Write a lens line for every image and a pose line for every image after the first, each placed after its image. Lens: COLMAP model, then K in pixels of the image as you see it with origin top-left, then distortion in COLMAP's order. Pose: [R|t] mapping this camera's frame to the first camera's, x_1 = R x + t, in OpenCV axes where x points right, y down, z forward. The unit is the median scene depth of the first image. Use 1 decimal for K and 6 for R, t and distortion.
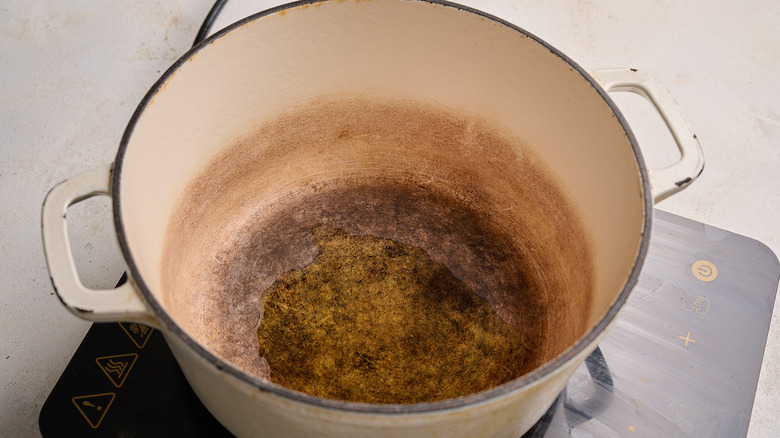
lens RADIAL K [[1405.7, 0, 392.6], [0, 1405.7, 215.1], [0, 0, 1]] dist [-0.110369, 0.000000]
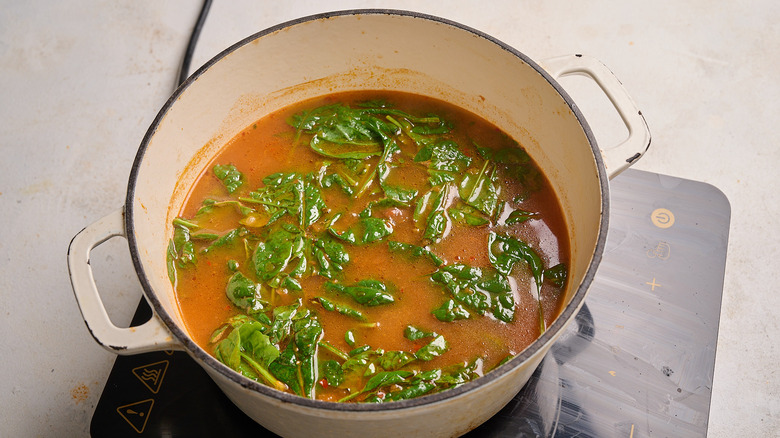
lens RADIAL K [[1338.2, 0, 387.8], [0, 1338.2, 214.0], [0, 0, 1]] dist [-0.108537, 0.000000]
pose [[0.992341, -0.123497, -0.002876, 0.010411], [0.123250, 0.988249, 0.090410, -0.093568], [-0.008323, -0.090072, 0.995901, -0.057161]]
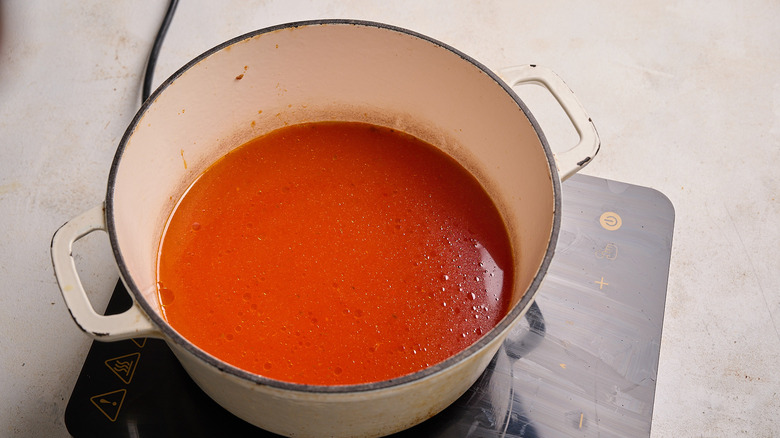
lens RADIAL K [[1405.7, 0, 392.7], [0, 1405.7, 215.7], [0, 0, 1]] dist [-0.110369, 0.000000]
pose [[0.992046, -0.115651, 0.049704, -0.017448], [0.111405, 0.990464, 0.081056, -0.087158], [-0.058604, -0.074874, 0.995469, -0.172847]]
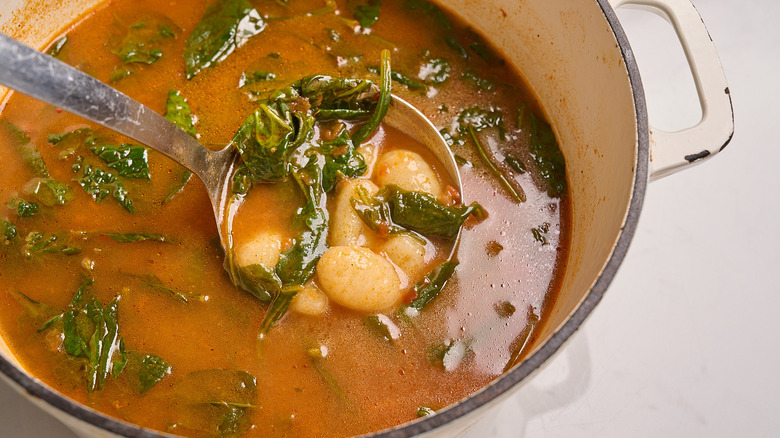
lens RADIAL K [[1233.7, 0, 385.7], [0, 1233.7, 221.7], [0, 0, 1]] dist [-0.043554, 0.000000]
pose [[0.988305, 0.137641, -0.065640, 0.091308], [-0.126347, 0.980130, 0.152909, -0.062050], [0.085382, -0.142828, 0.986058, 0.345186]]
